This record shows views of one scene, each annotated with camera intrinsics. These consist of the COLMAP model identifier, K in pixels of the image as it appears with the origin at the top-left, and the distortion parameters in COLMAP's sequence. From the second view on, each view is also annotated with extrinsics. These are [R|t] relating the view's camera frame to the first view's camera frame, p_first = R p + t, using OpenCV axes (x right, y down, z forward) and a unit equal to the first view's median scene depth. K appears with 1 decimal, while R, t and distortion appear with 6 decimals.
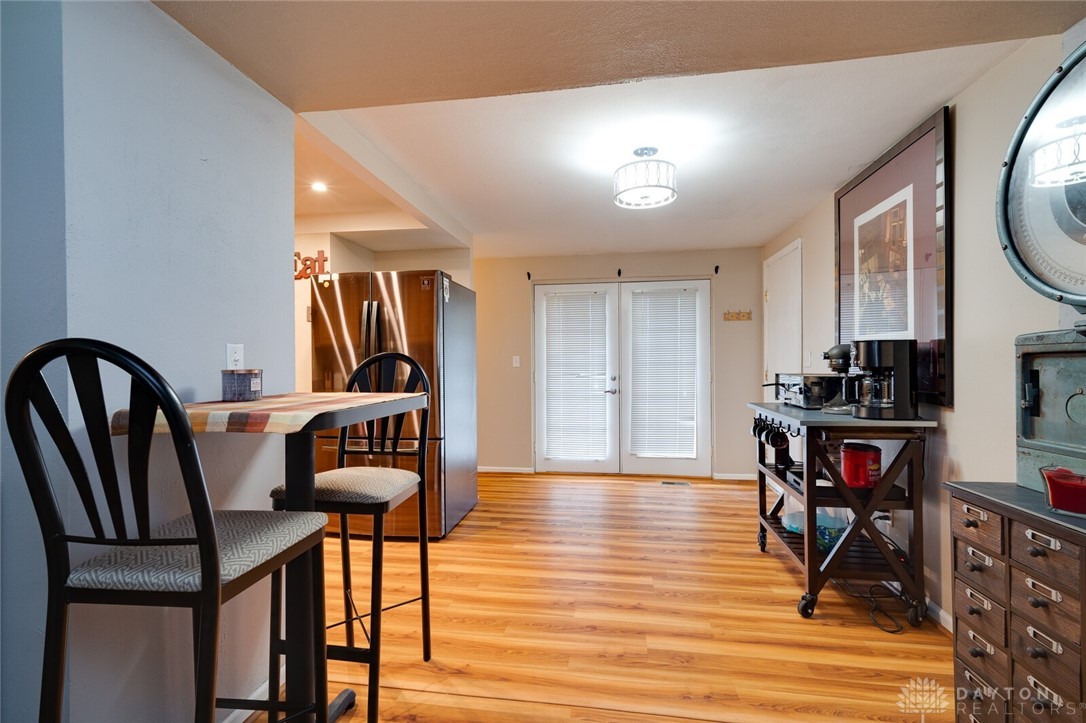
lens RADIAL K [[474.6, 0, 543.8], [0, 474.6, 360.4], [0, 0, 1]] dist [0.002583, 0.000111]
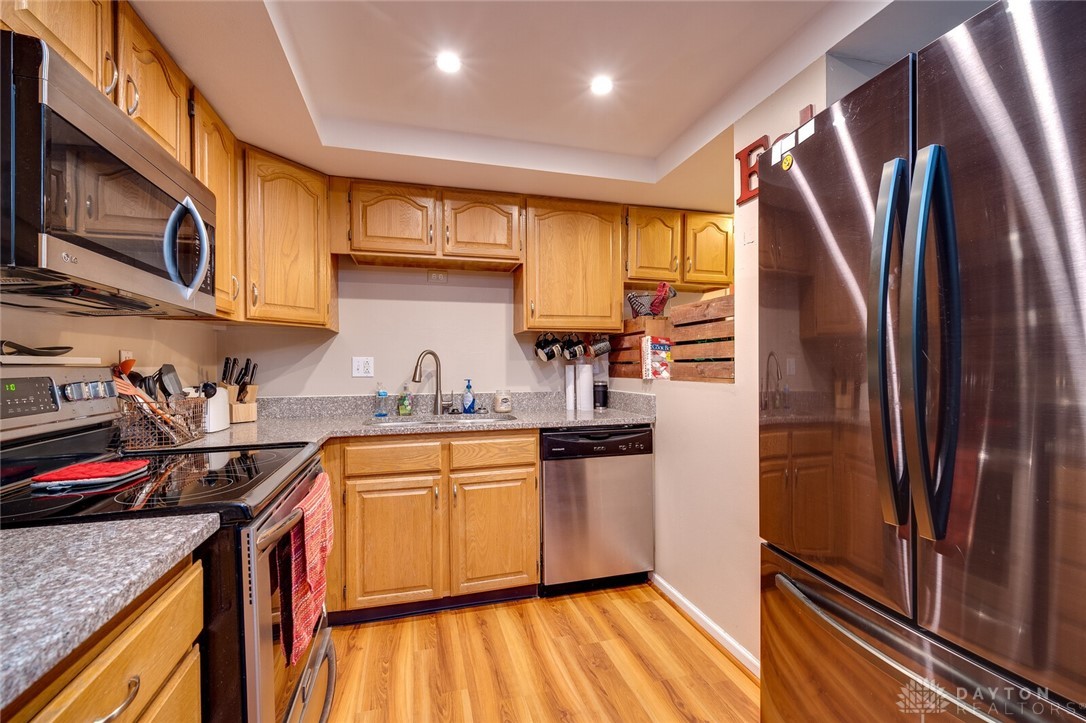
lens RADIAL K [[474.6, 0, 547.9], [0, 474.6, 363.5], [0, 0, 1]] dist [0.002583, 0.000111]
pose [[0.435612, 0.014539, -0.900017, -0.164694], [-0.003289, 0.999889, 0.014561, -0.013960], [0.900129, -0.003383, 0.435611, 0.534282]]
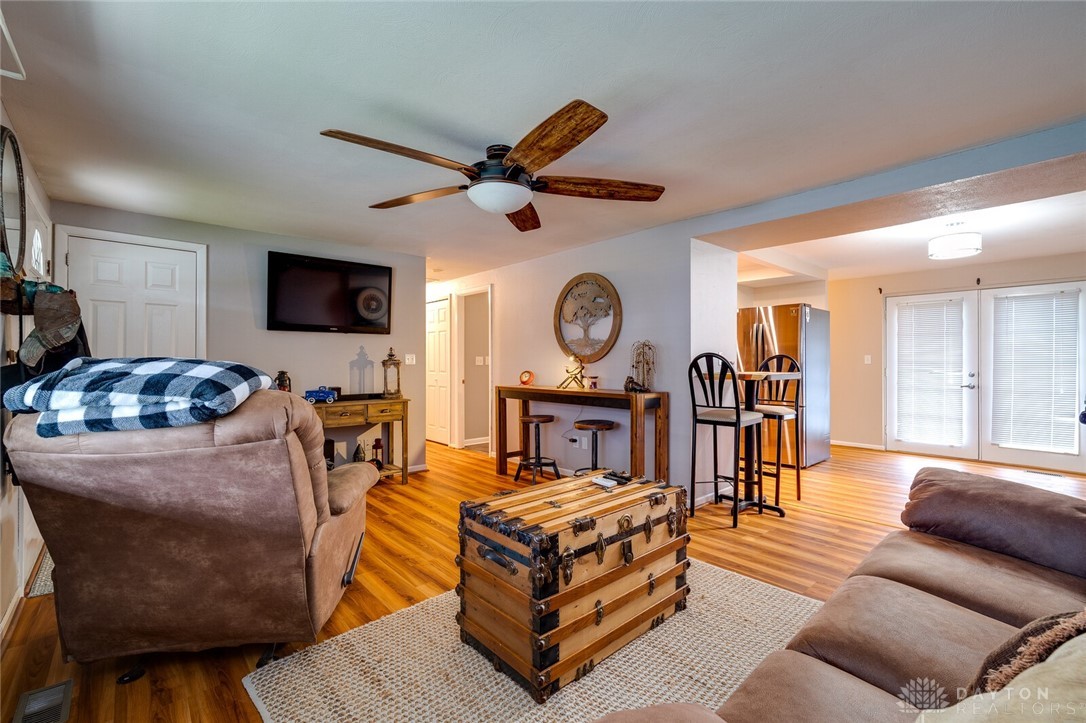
lens RADIAL K [[474.6, 0, 541.7], [0, 474.6, 358.0], [0, 0, 1]] dist [0.002583, 0.000111]
pose [[0.768109, 0.004606, -0.640303, 0.105156], [-0.004688, 0.999988, 0.001569, 0.000520], [0.640302, 0.001797, 0.768121, -0.636860]]
